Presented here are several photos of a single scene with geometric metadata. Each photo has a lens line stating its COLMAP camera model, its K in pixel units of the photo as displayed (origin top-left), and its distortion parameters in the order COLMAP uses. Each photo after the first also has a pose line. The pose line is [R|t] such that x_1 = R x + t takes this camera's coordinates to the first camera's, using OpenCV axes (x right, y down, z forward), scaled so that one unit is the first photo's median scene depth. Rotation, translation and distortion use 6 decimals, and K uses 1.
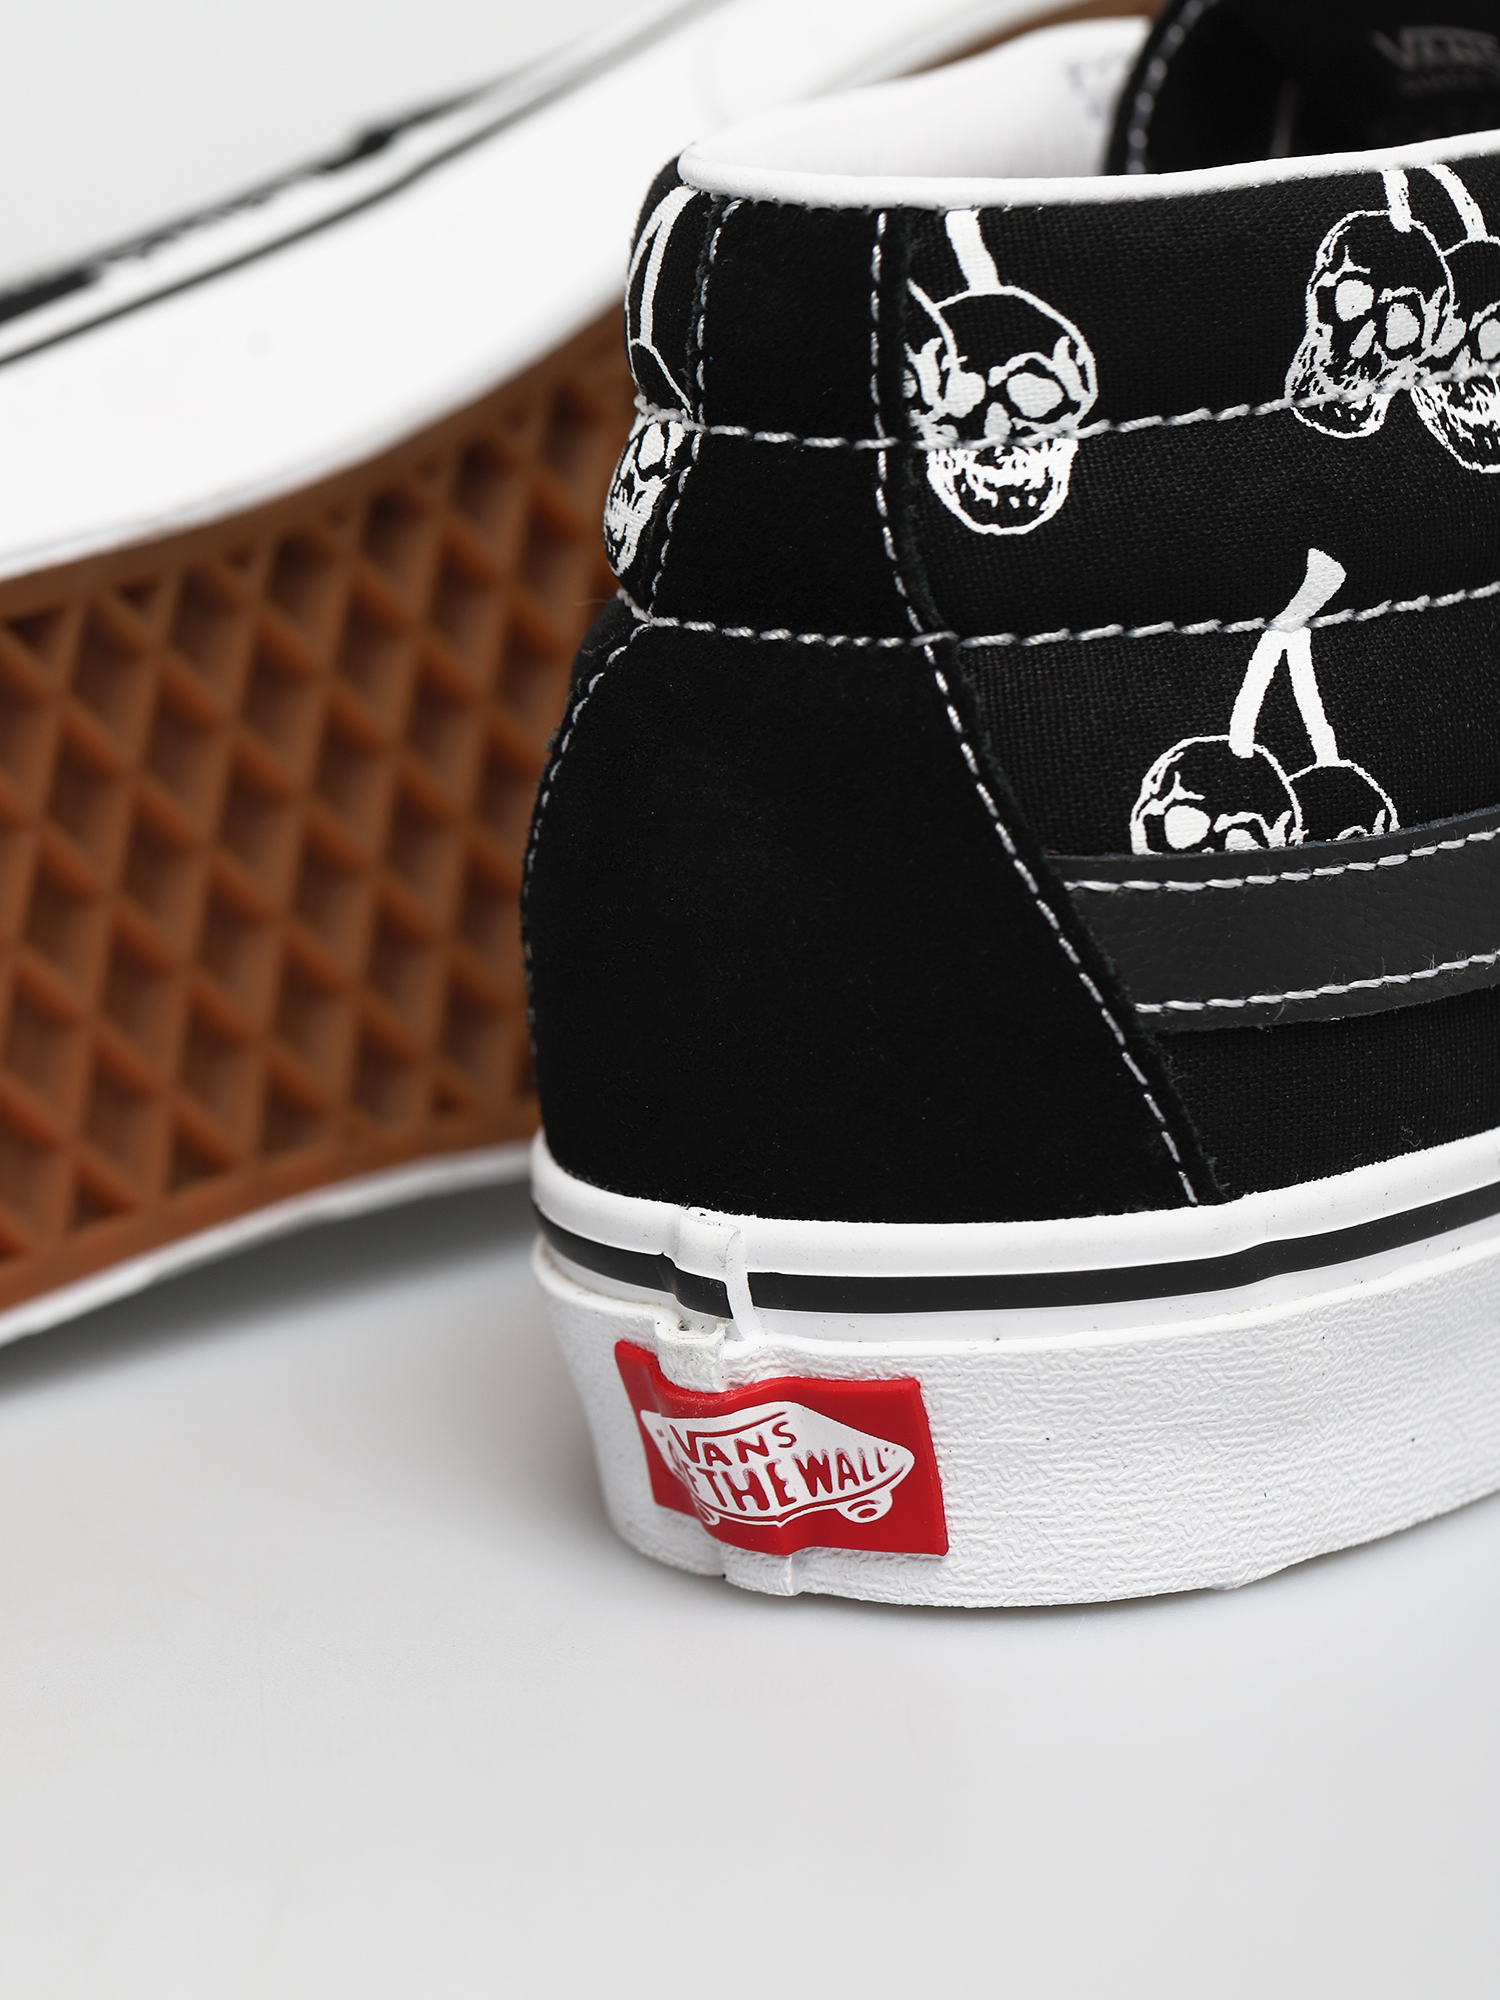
lens RADIAL K [[6594.7, 0, 745.0], [0, 6594.7, 997.5], [0, 0, 1]] dist [0.123254, 0.000000]
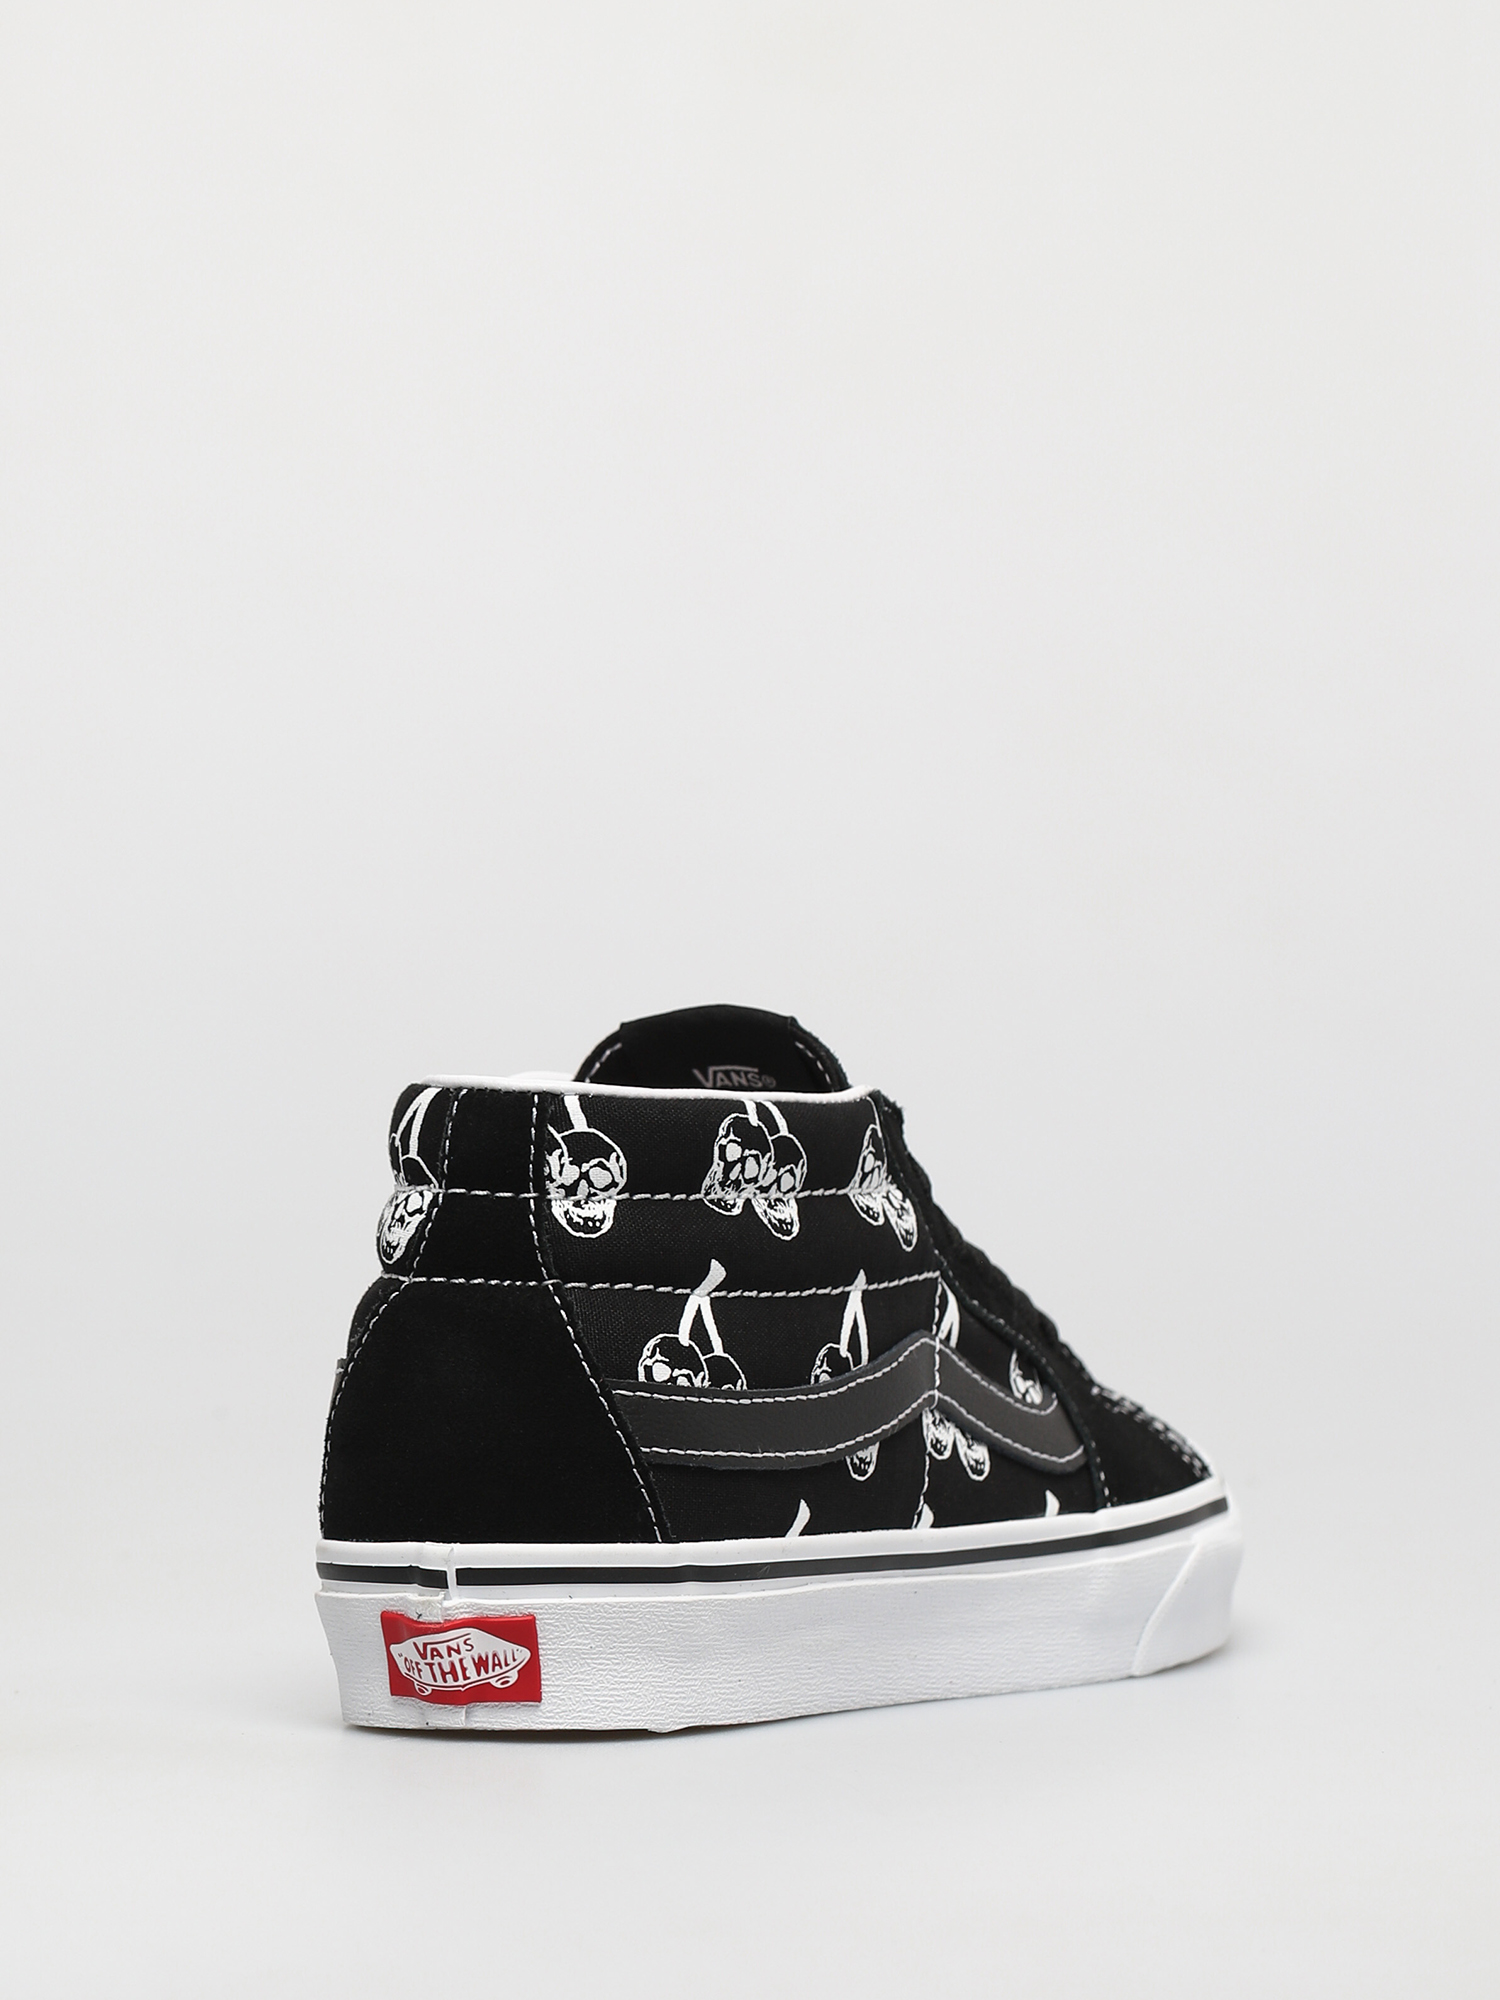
lens RADIAL K [[6594.7, 0, 751.1], [0, 6594.7, 999.9], [0, 0, 1]] dist [0.123254, 0.000000]
pose [[0.973057, 0.072927, 0.218727, -0.395001], [-0.011843, 0.963217, -0.268465, 0.445000], [-0.230260, 0.258641, 0.938128, -1.114740]]
